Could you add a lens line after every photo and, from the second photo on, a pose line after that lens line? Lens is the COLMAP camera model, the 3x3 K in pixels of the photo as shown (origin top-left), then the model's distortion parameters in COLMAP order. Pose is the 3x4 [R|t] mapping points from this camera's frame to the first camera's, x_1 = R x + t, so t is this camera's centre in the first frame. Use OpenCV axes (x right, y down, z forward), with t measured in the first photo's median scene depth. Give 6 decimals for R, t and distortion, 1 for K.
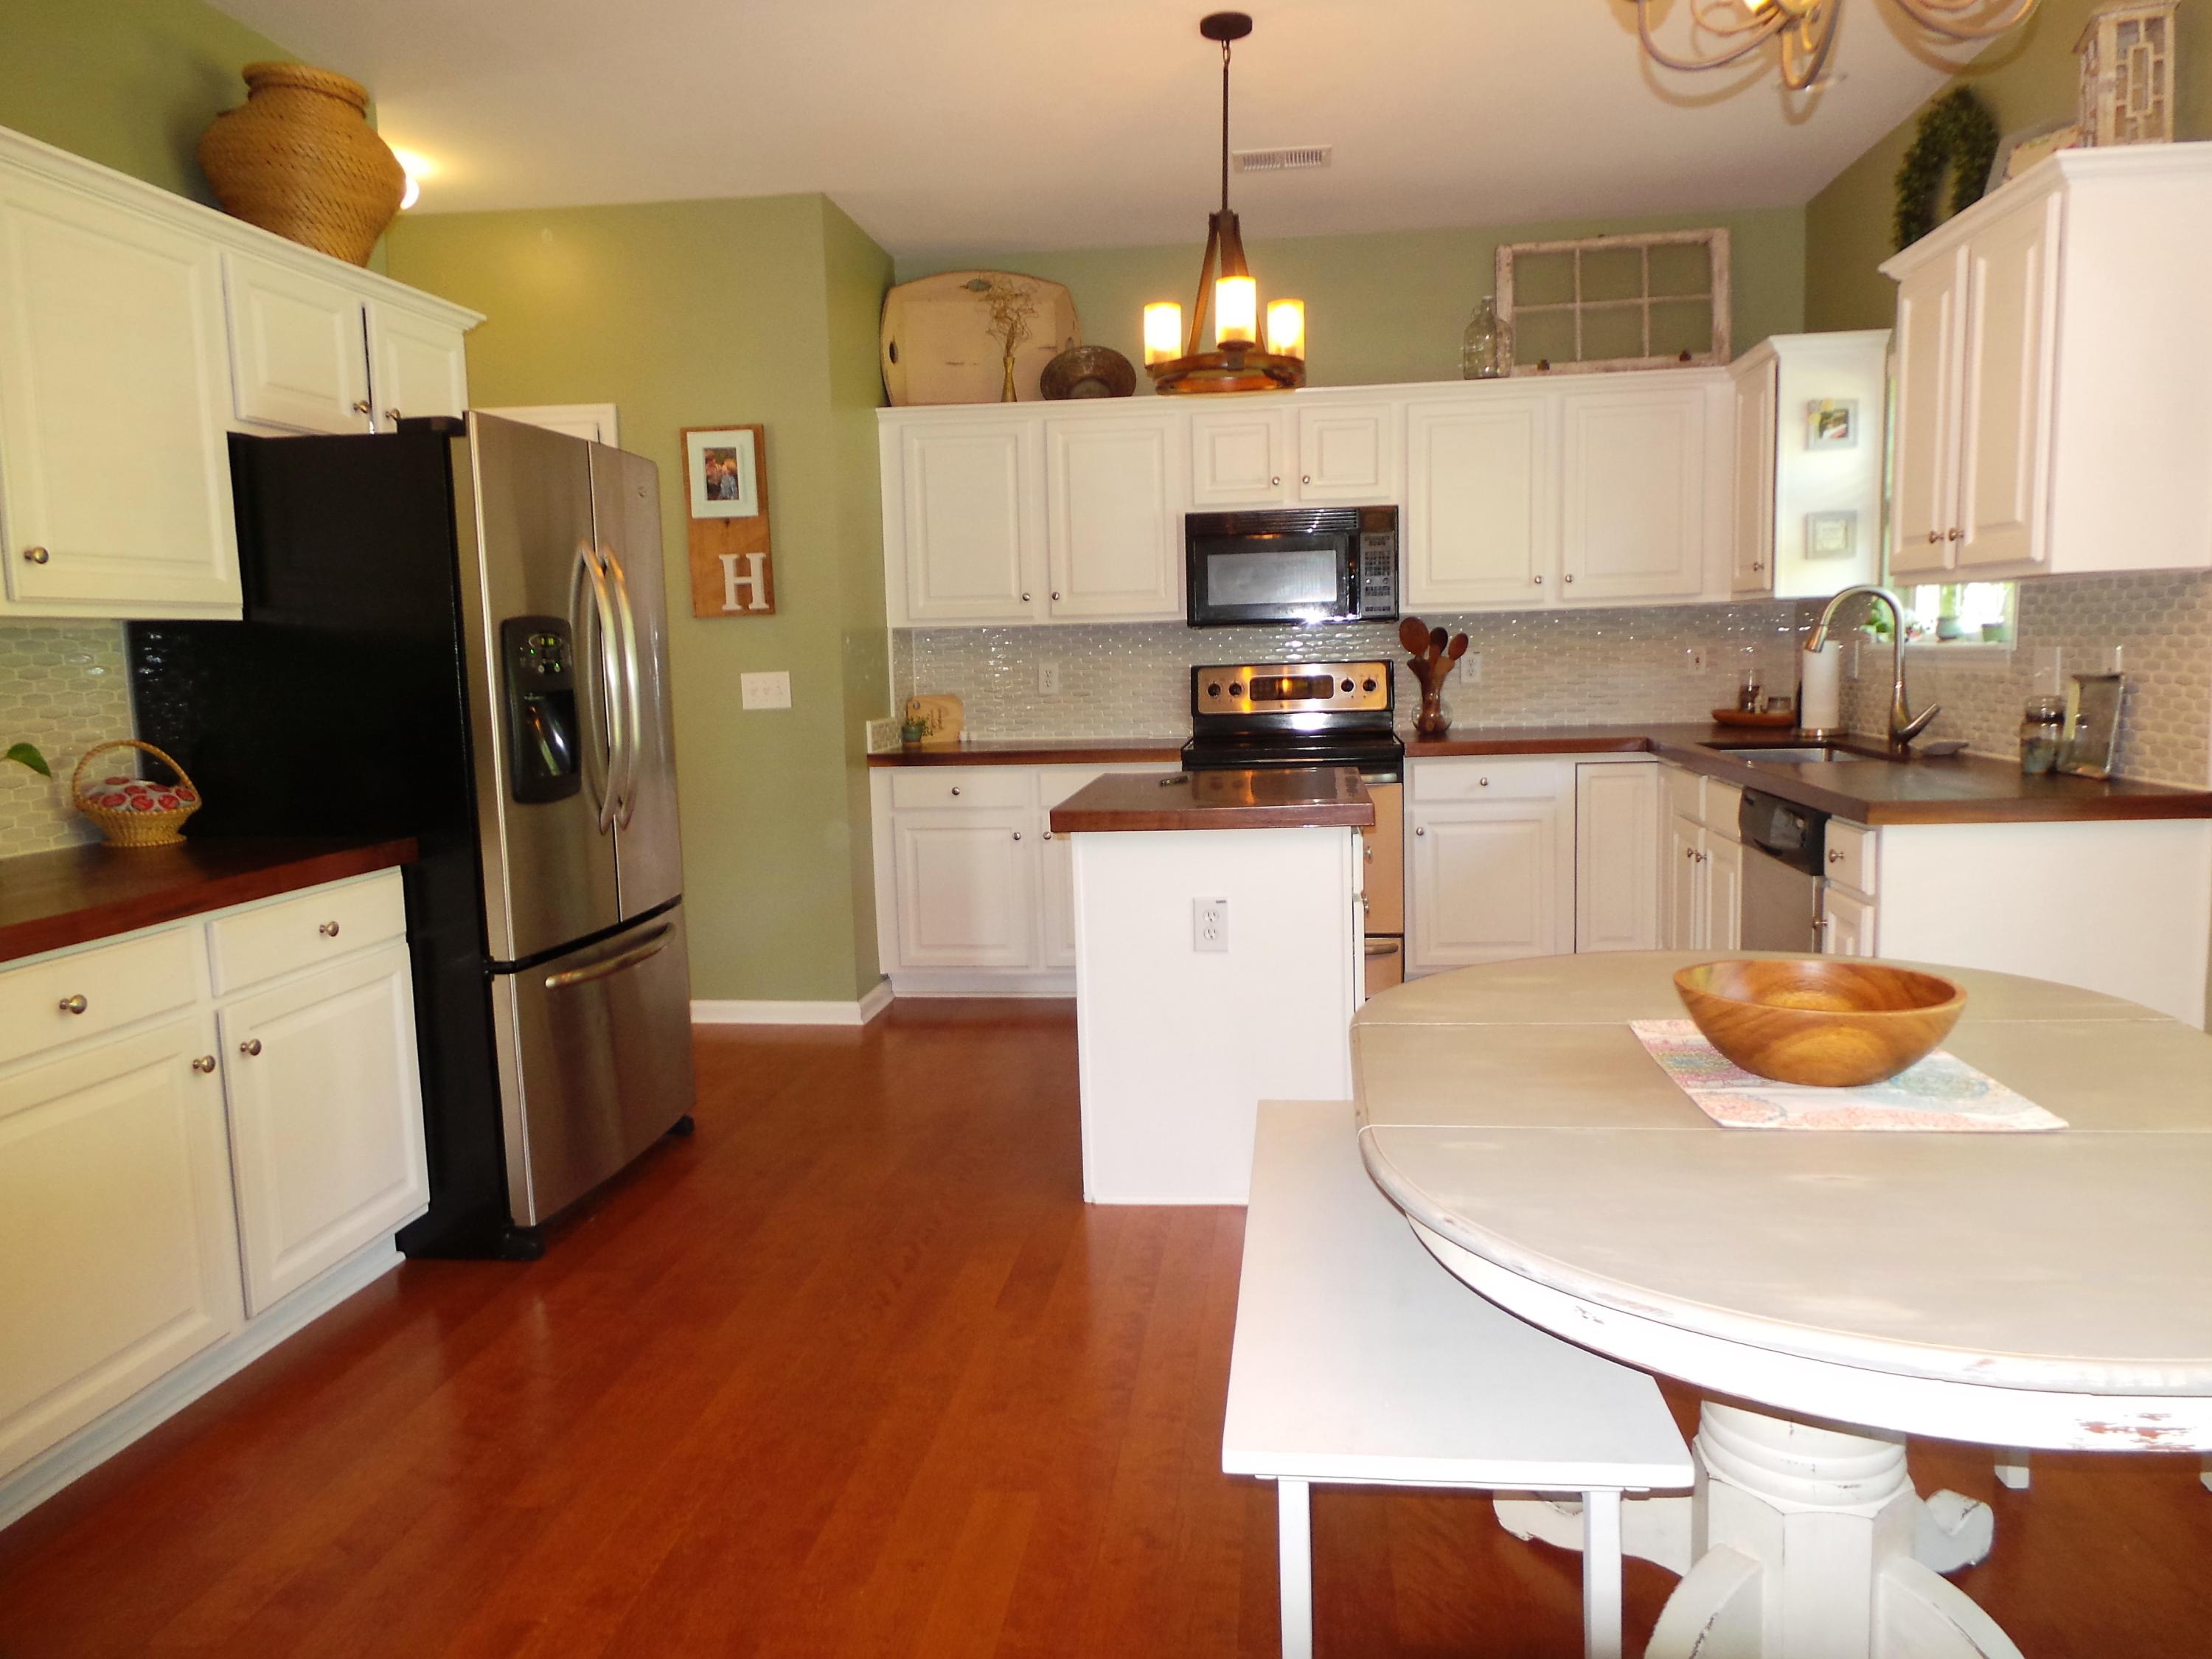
lens RADIAL K [[1552.8, 0, 1095.3], [0, 1552.8, 832.4], [0, 0, 1]] dist [0.005900, 0.006132]
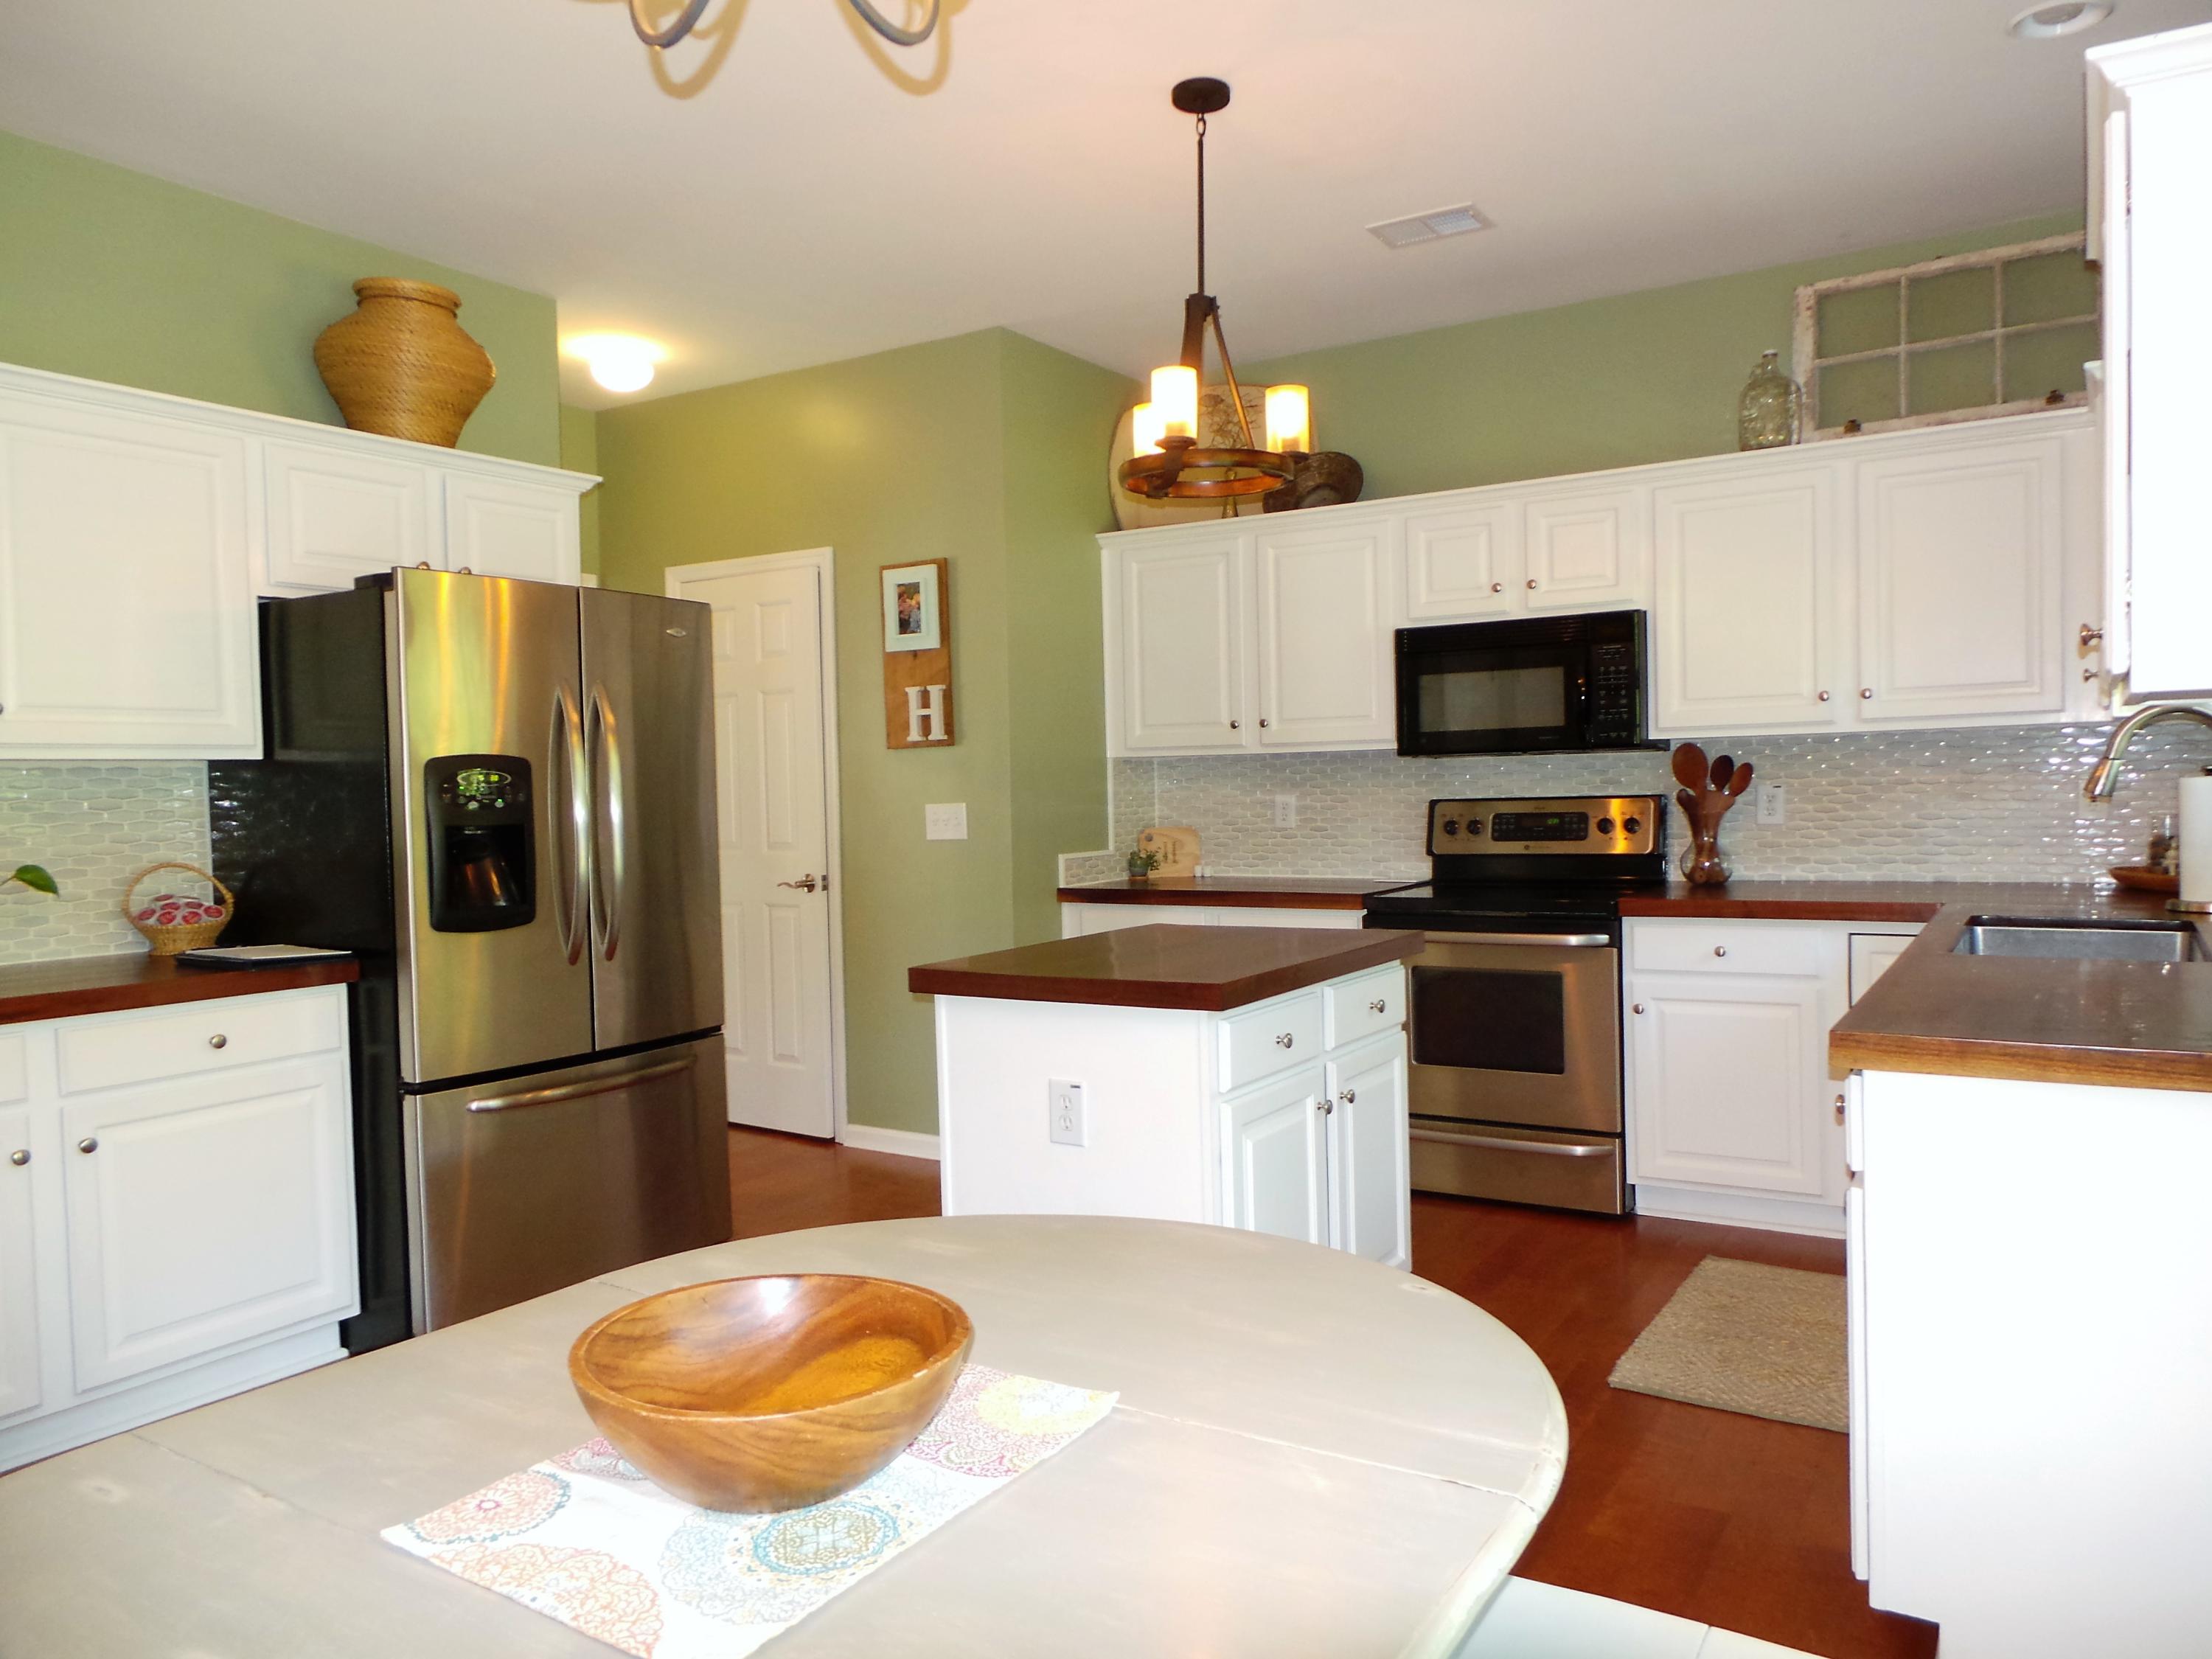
lens RADIAL K [[1552.8, 0, 1103.2], [0, 1552.8, 817.6], [0, 0, 1]] dist [0.005900, 0.006132]
pose [[0.901929, 0.014629, -0.431637, 0.292465], [-0.051018, 0.996037, -0.072848, -0.025191], [0.428861, 0.087725, 0.899101, 0.143008]]
